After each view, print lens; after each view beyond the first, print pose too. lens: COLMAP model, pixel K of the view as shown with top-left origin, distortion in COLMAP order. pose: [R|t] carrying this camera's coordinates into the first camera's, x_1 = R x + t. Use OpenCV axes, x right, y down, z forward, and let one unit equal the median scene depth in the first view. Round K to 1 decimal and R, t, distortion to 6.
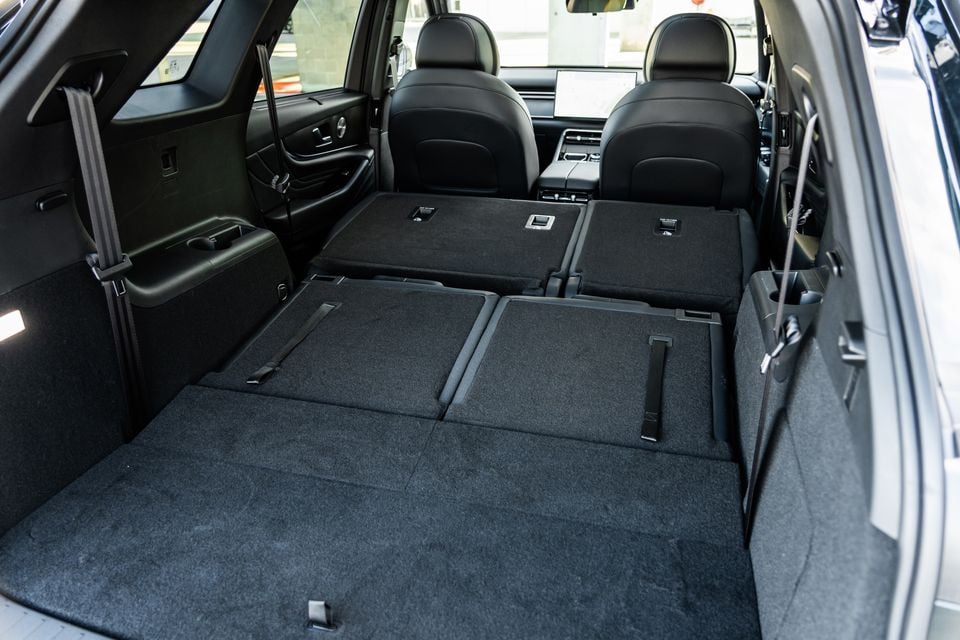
lens RADIAL K [[699.6, 0, 496.9], [0, 699.6, 319.6], [0, 0, 1]] dist [0.006685, -0.004464]
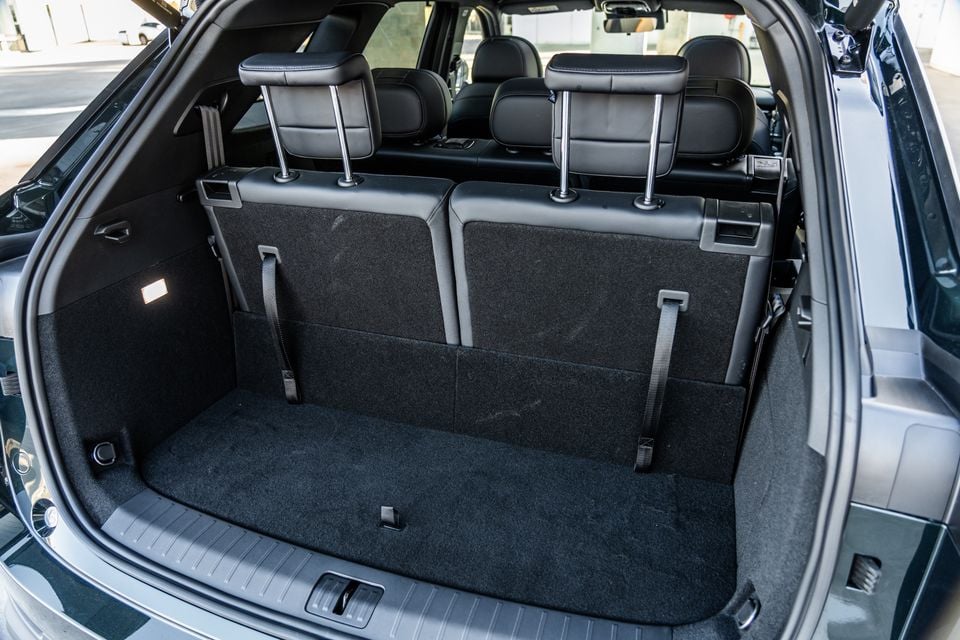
lens RADIAL K [[677.2, 0, 493.7], [0, 677.2, 333.9], [0, 0, 1]] dist [-0.024592, 0.000443]
pose [[0.997142, 0.026077, -0.070904, 0.017560], [-0.023975, 0.999252, 0.030344, 0.036657], [0.071642, -0.028557, 0.997021, -0.202112]]
